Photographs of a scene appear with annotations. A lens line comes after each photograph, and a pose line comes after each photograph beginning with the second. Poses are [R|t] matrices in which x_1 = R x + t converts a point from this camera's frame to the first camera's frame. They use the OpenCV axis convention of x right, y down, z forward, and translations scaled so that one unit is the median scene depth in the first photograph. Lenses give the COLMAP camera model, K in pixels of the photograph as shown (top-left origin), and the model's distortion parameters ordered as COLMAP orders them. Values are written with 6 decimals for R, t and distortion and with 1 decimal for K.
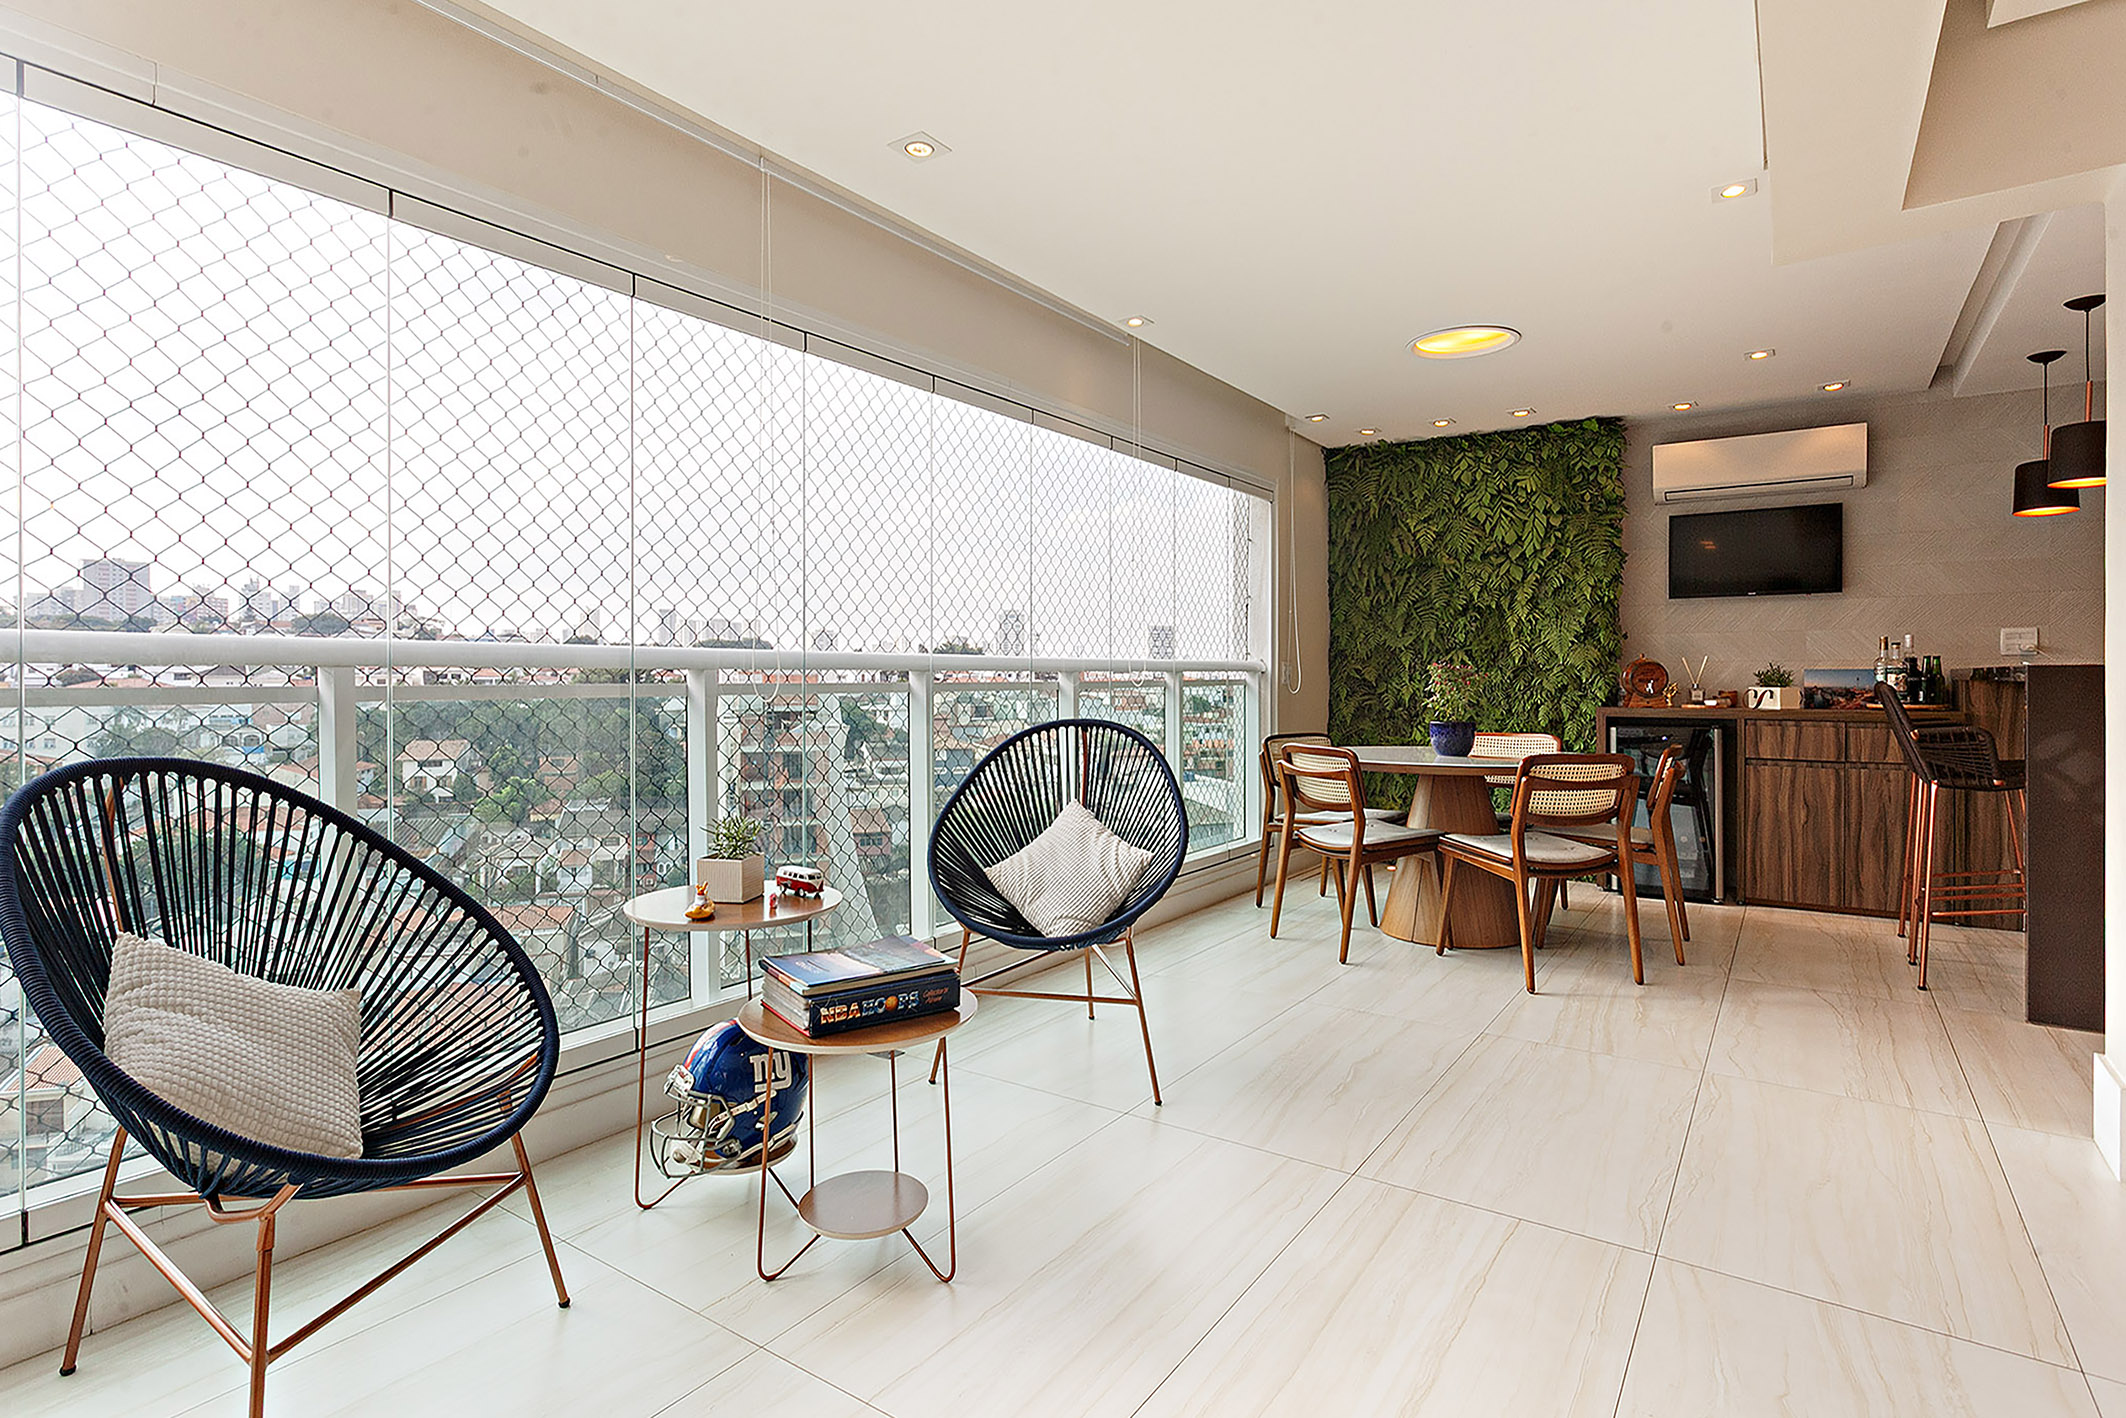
lens RADIAL K [[1051.8, 0, 1077.9], [0, 1051.8, 708.3], [0, 0, 1]] dist [0.002500, 0.002485]
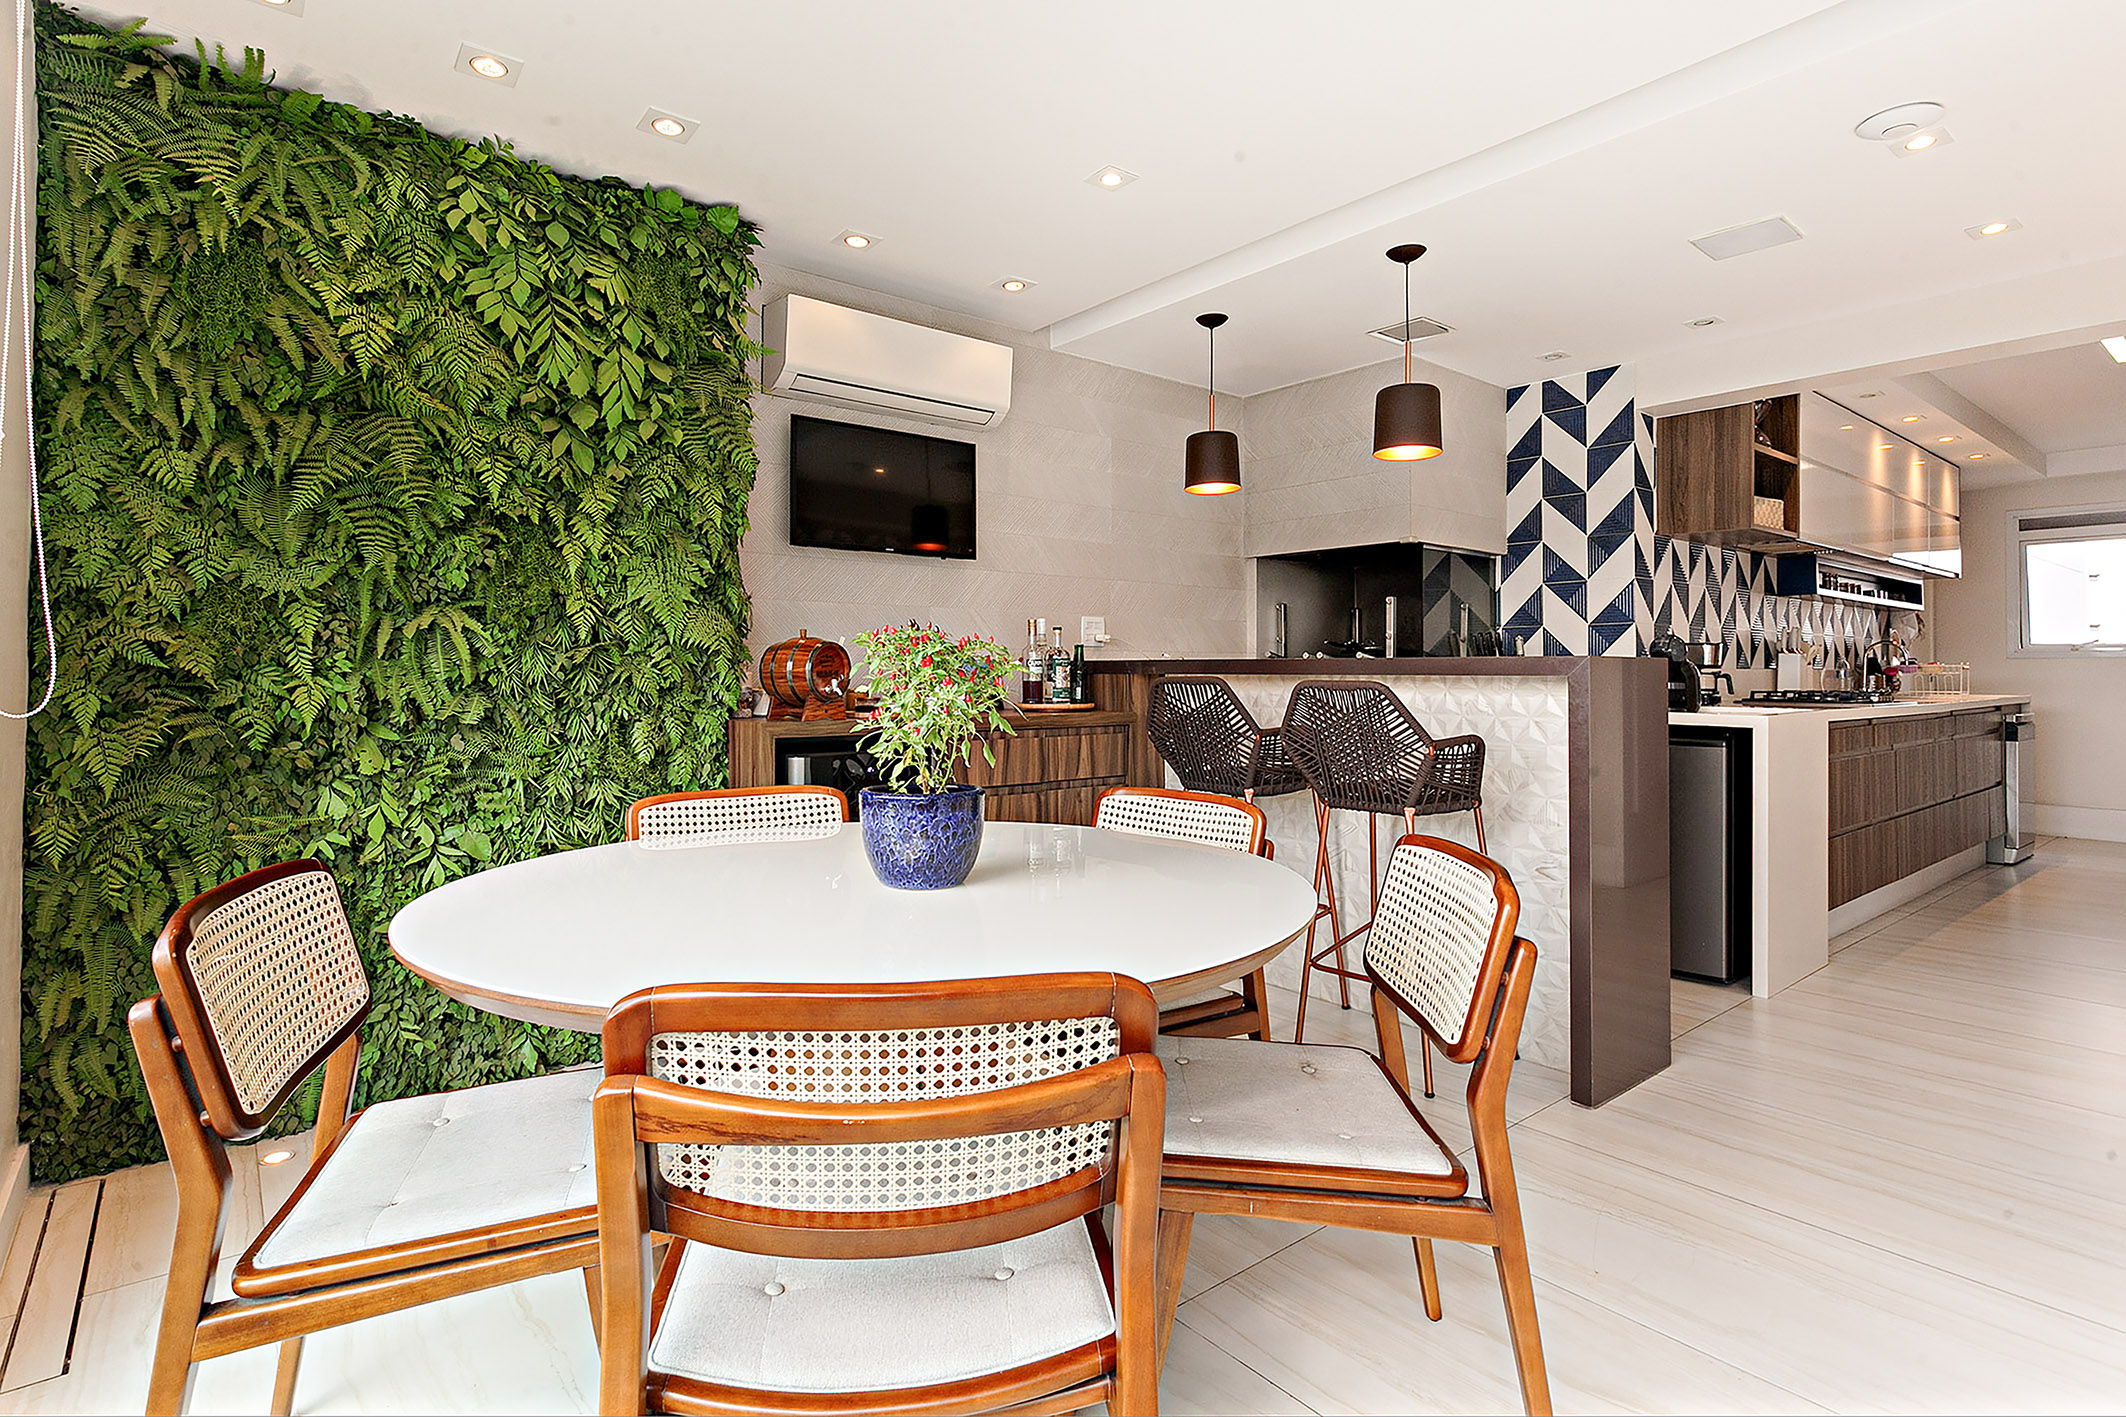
lens RADIAL K [[1051.8, 0, 1064.2], [0, 1051.8, 667.7], [0, 0, 1]] dist [0.002500, 0.002485]
pose [[0.294865, 0.015678, 0.955410, 0.008611], [0.033174, 0.999095, -0.026633, -0.008467], [-0.954963, 0.039548, 0.294078, 0.632645]]
